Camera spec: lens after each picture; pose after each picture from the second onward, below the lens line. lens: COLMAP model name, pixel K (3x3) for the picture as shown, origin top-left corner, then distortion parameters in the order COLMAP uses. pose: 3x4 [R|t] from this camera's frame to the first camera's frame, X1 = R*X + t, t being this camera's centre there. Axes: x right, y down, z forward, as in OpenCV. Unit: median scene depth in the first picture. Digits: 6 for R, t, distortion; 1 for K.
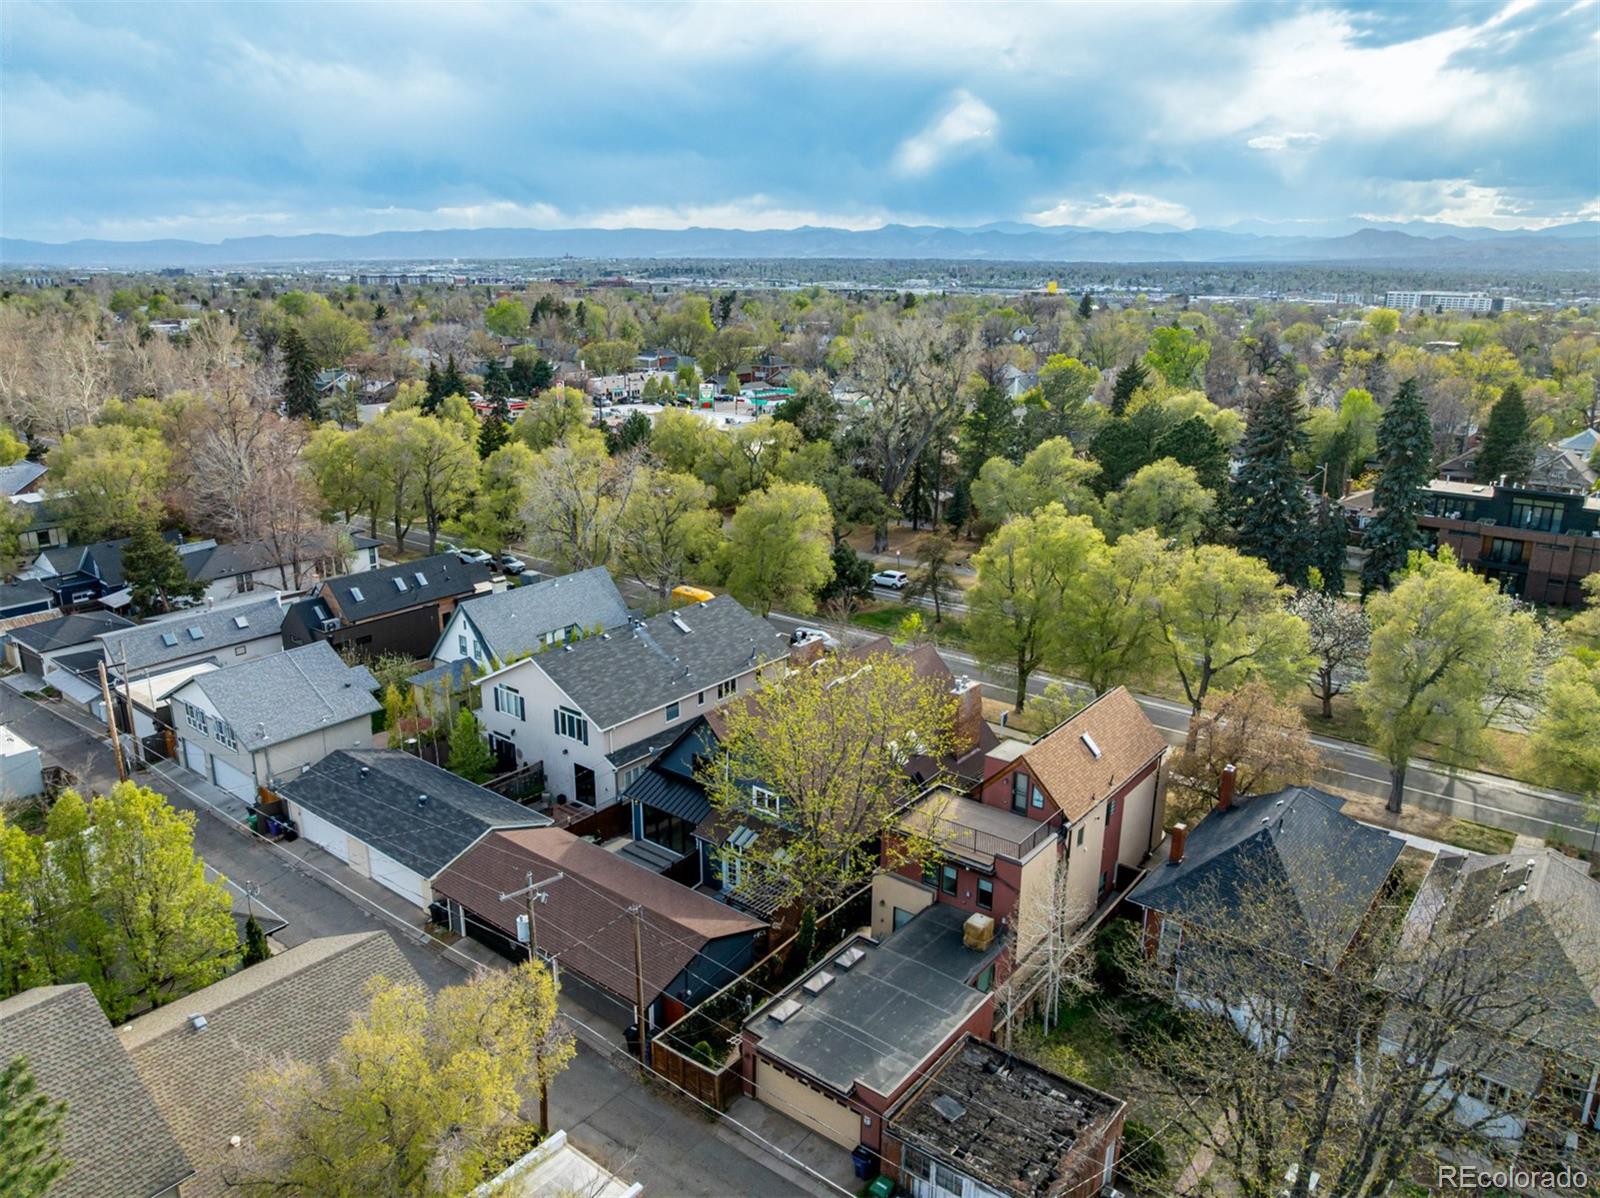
lens RADIAL K [[1123.3, 0, 800.0], [0, 1123.3, 599.0], [0, 0, 1]] dist [-0.035289, -0.004395]
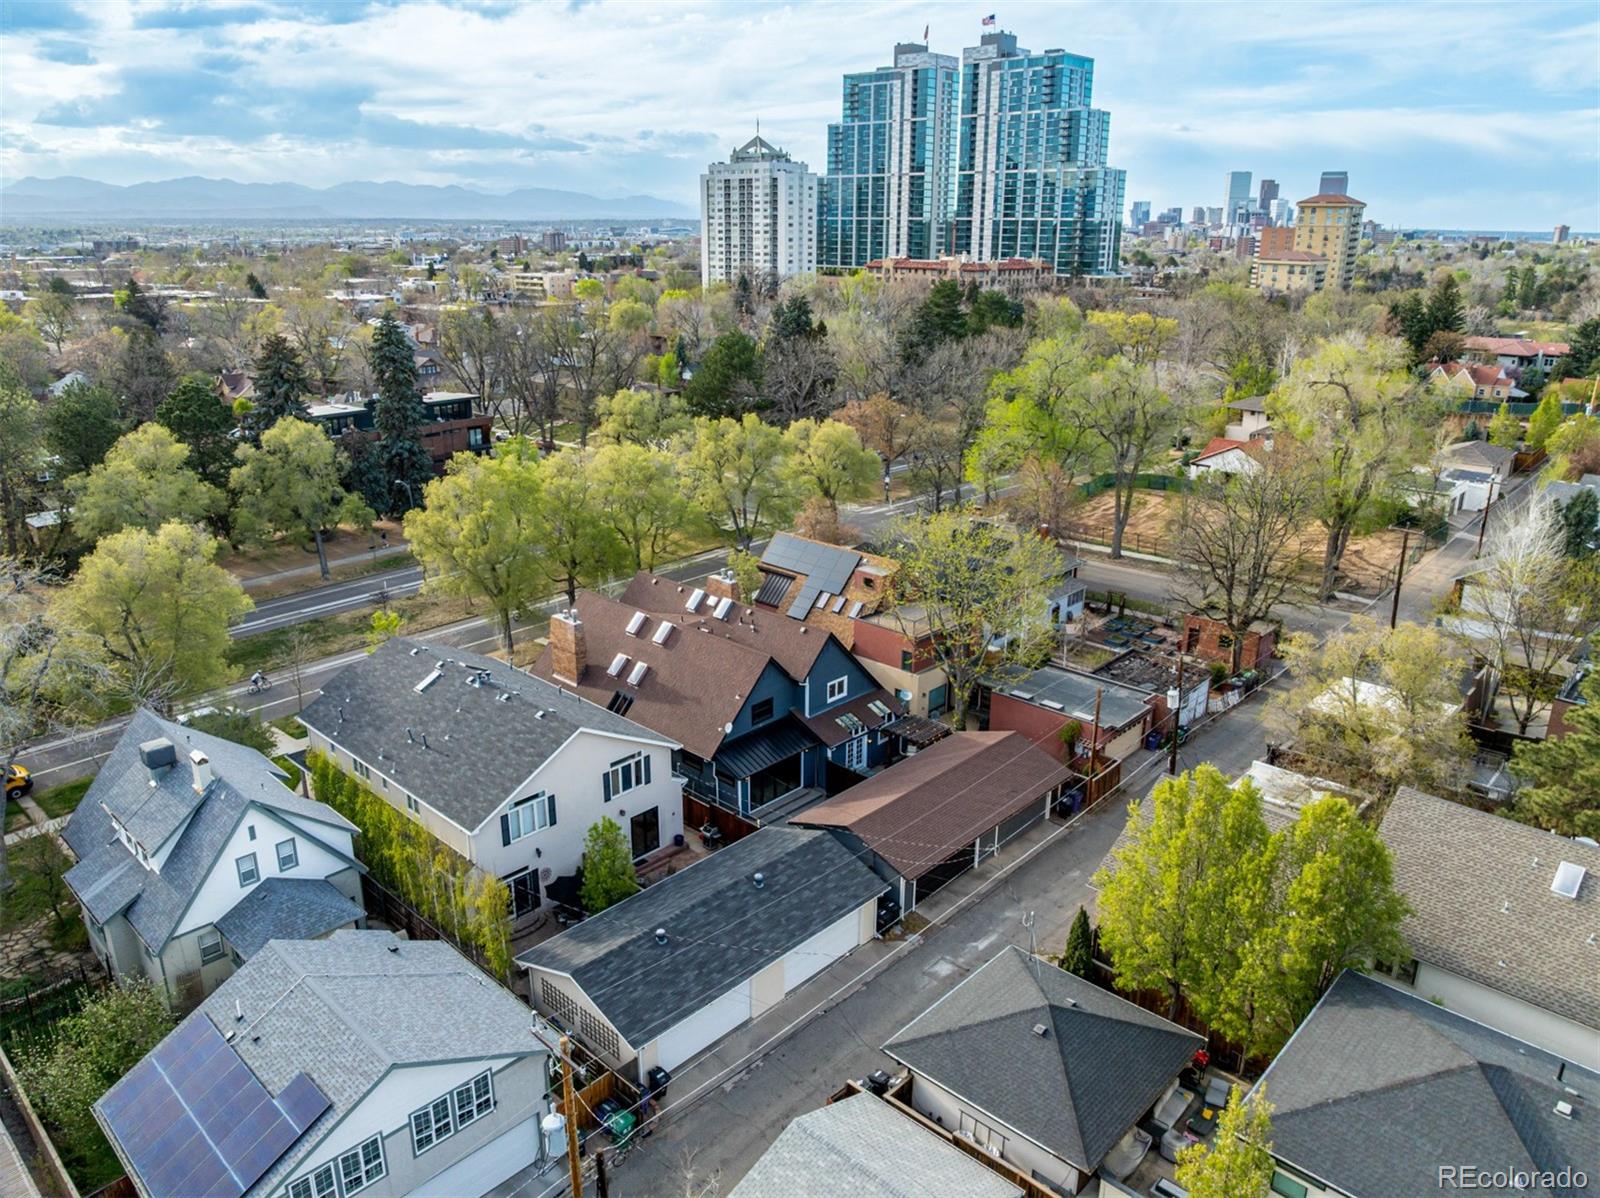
lens RADIAL K [[1123.3, 0, 800.0], [0, 1123.3, 599.0], [0, 0, 1]] dist [-0.035289, -0.004395]
pose [[0.093950, -0.323499, 0.941553, -0.940070], [0.282183, 0.915605, 0.286427, -0.211640], [-0.954749, 0.238781, 0.177307, 0.701259]]
